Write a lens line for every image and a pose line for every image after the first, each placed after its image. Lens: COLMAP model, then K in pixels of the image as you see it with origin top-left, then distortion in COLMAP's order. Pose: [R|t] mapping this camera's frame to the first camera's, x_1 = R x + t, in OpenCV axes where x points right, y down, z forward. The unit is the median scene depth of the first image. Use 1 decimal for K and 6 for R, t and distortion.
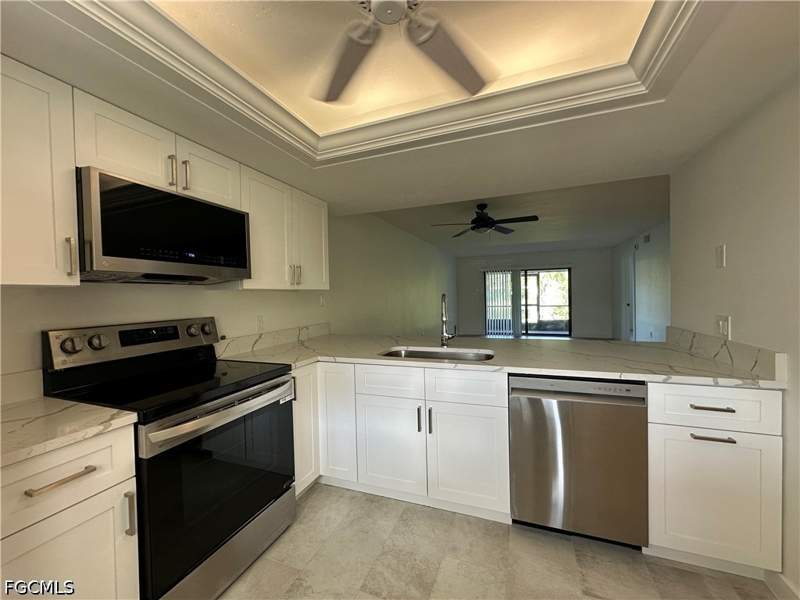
lens RADIAL K [[316.6, 0, 403.5], [0, 316.6, 297.4], [0, 0, 1]] dist [0.001444, 0.000145]
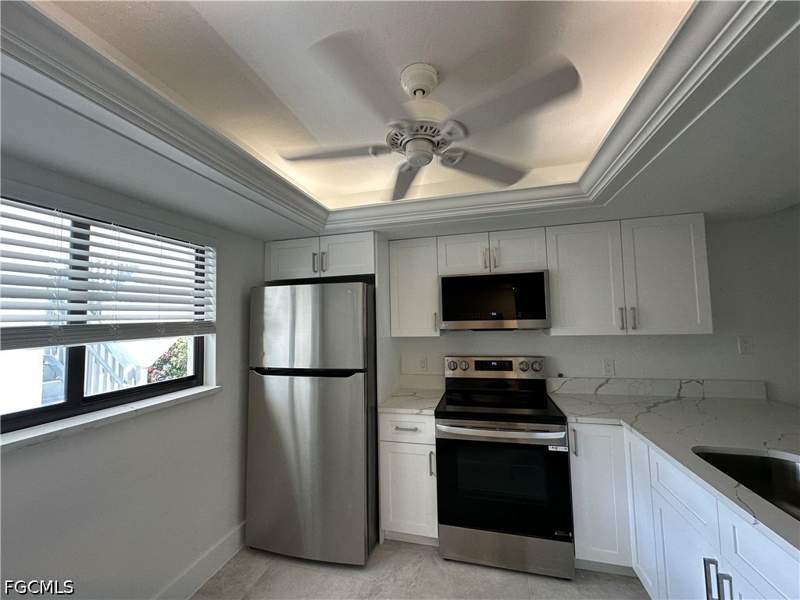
lens RADIAL K [[316.6, 0, 403.5], [0, 316.6, 297.4], [0, 0, 1]] dist [0.001444, 0.000145]
pose [[0.109729, -0.049075, -0.992749, 0.602474], [0.012064, 0.998773, -0.048039, -0.123409], [0.993888, -0.006705, 0.110187, 0.374325]]
